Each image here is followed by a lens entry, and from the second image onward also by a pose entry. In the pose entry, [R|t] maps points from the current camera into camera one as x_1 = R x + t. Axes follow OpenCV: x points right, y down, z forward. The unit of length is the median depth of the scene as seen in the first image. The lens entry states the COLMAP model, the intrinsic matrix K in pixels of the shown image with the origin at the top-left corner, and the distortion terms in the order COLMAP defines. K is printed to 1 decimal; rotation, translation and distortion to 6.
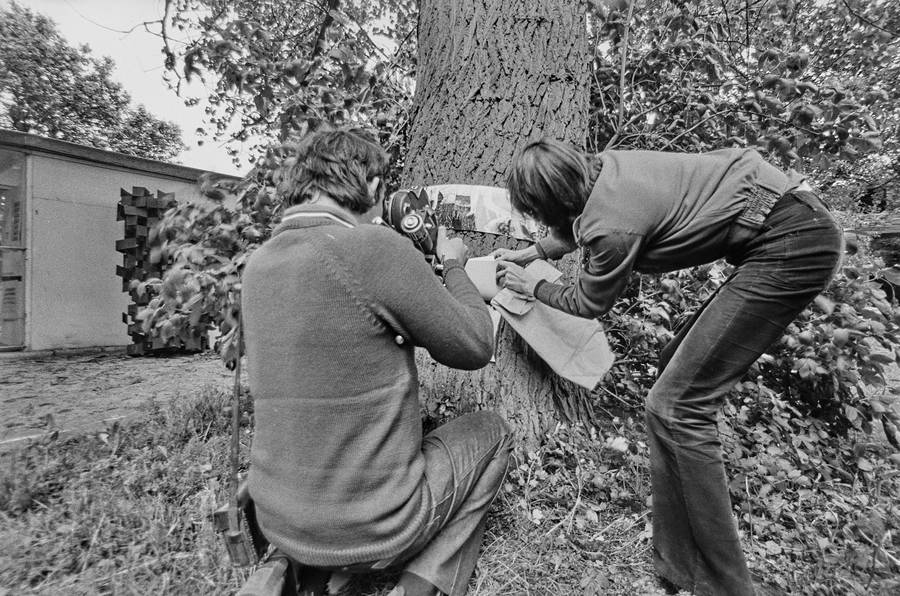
lens RADIAL K [[525.9, 0, 450.0], [0, 525.9, 298.0], [0, 0, 1]] dist [-0.073339, 0.063384]
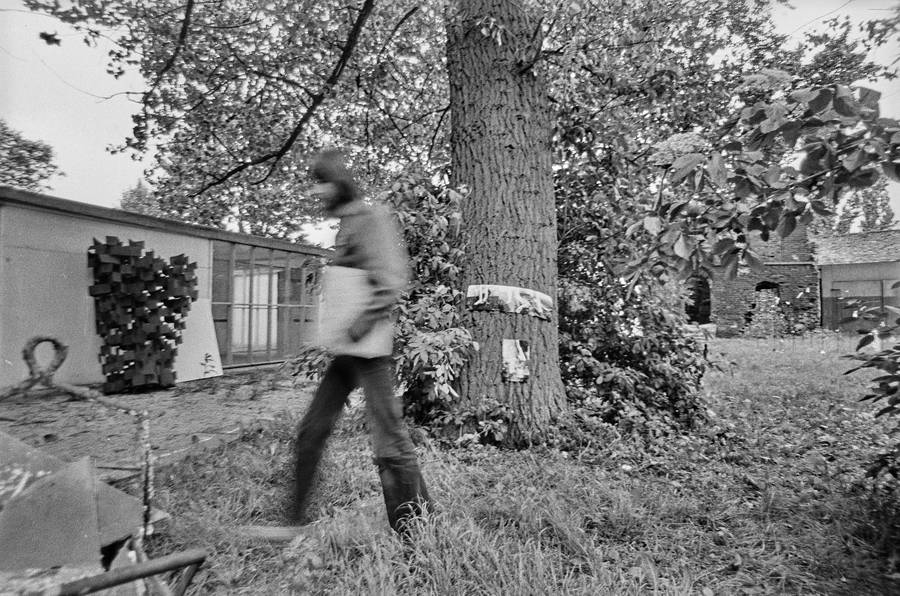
lens RADIAL K [[517.0, 0, 450.0], [0, 517.0, 306.2], [0, 0, 1]] dist [-0.068222, -0.000107]
pose [[0.968088, -0.010093, 0.250409, -0.576129], [0.016635, 0.999573, -0.024024, -0.101092], [-0.250060, 0.027423, 0.967842, -0.658583]]
